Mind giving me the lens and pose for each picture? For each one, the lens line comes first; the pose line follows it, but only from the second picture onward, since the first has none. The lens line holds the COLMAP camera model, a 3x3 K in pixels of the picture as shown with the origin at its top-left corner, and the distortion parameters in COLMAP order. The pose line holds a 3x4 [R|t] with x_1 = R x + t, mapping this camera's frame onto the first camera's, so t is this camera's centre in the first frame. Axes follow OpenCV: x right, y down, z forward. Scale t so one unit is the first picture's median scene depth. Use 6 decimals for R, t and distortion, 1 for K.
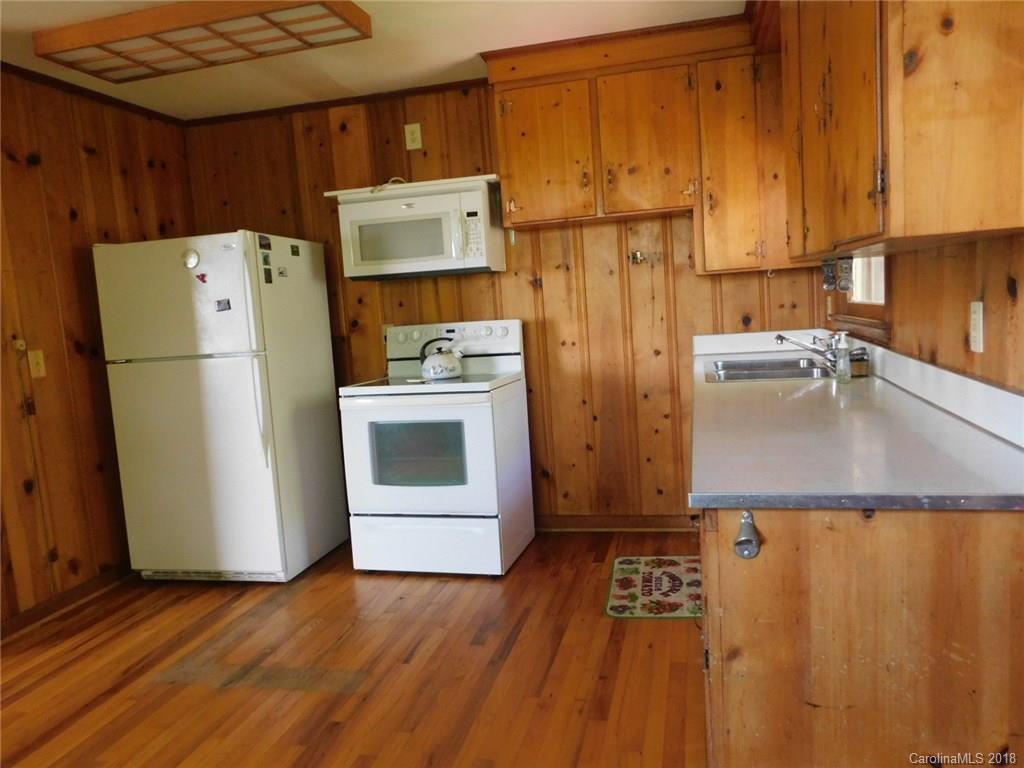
lens RADIAL K [[761.6, 0, 511.7], [0, 761.6, 387.2], [0, 0, 1]] dist [-0.013730, -0.004355]
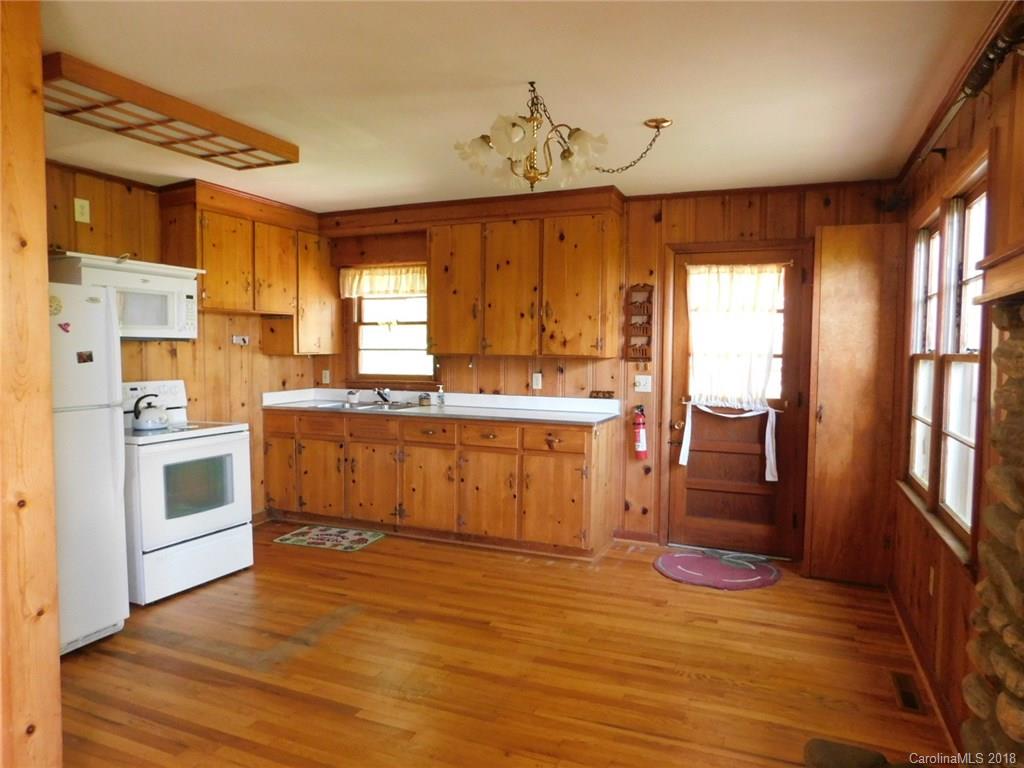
lens RADIAL K [[683.1, 0, 510.5], [0, 683.1, 385.5], [0, 0, 1]] dist [-0.064497, 0.054518]
pose [[0.155151, 0.014572, 0.987783, -1.120407], [0.100035, 0.994520, -0.030384, 0.009924], [-0.982813, 0.103527, 0.152844, 0.319856]]
